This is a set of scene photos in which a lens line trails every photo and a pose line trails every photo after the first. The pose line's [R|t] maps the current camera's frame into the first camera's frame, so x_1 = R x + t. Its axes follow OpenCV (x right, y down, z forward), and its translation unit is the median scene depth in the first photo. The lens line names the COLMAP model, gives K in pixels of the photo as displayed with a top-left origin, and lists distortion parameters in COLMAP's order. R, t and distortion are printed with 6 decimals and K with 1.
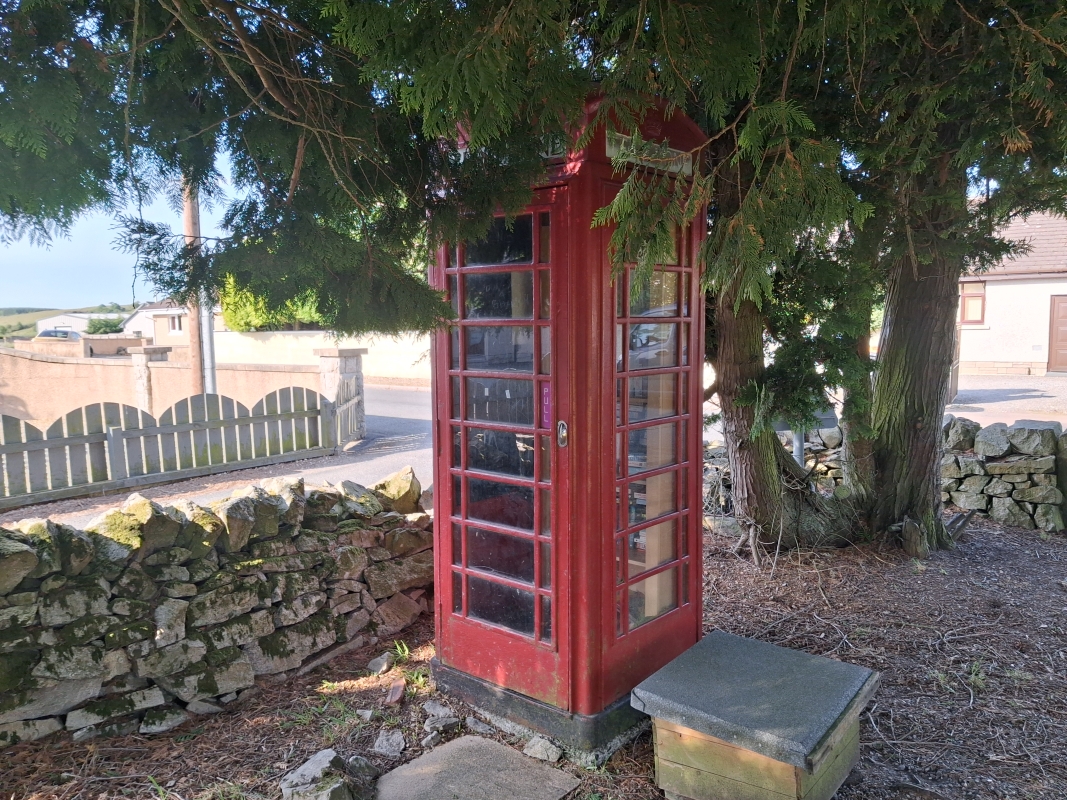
lens RADIAL K [[848.9, 0, 533.5], [0, 848.9, 400.0], [0, 0, 1]] dist [0.001986, -0.000218]
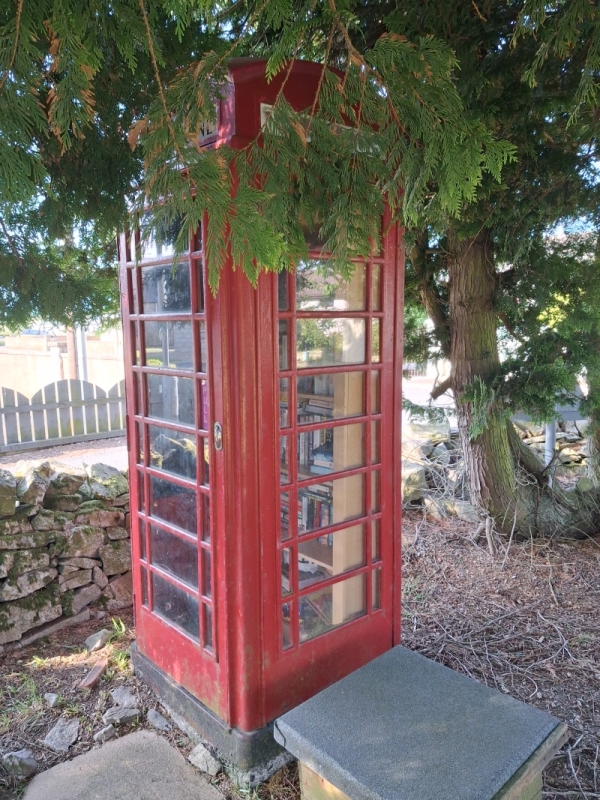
lens RADIAL K [[618.1, 0, 300.0], [0, 618.1, 400.0], [0, 0, 1]] dist [-0.054399, 0.076183]
pose [[0.986483, 0.016576, -0.163023, 0.190379], [-0.011442, 0.999410, 0.032377, -0.018815], [0.163463, -0.030074, 0.986091, 0.287415]]
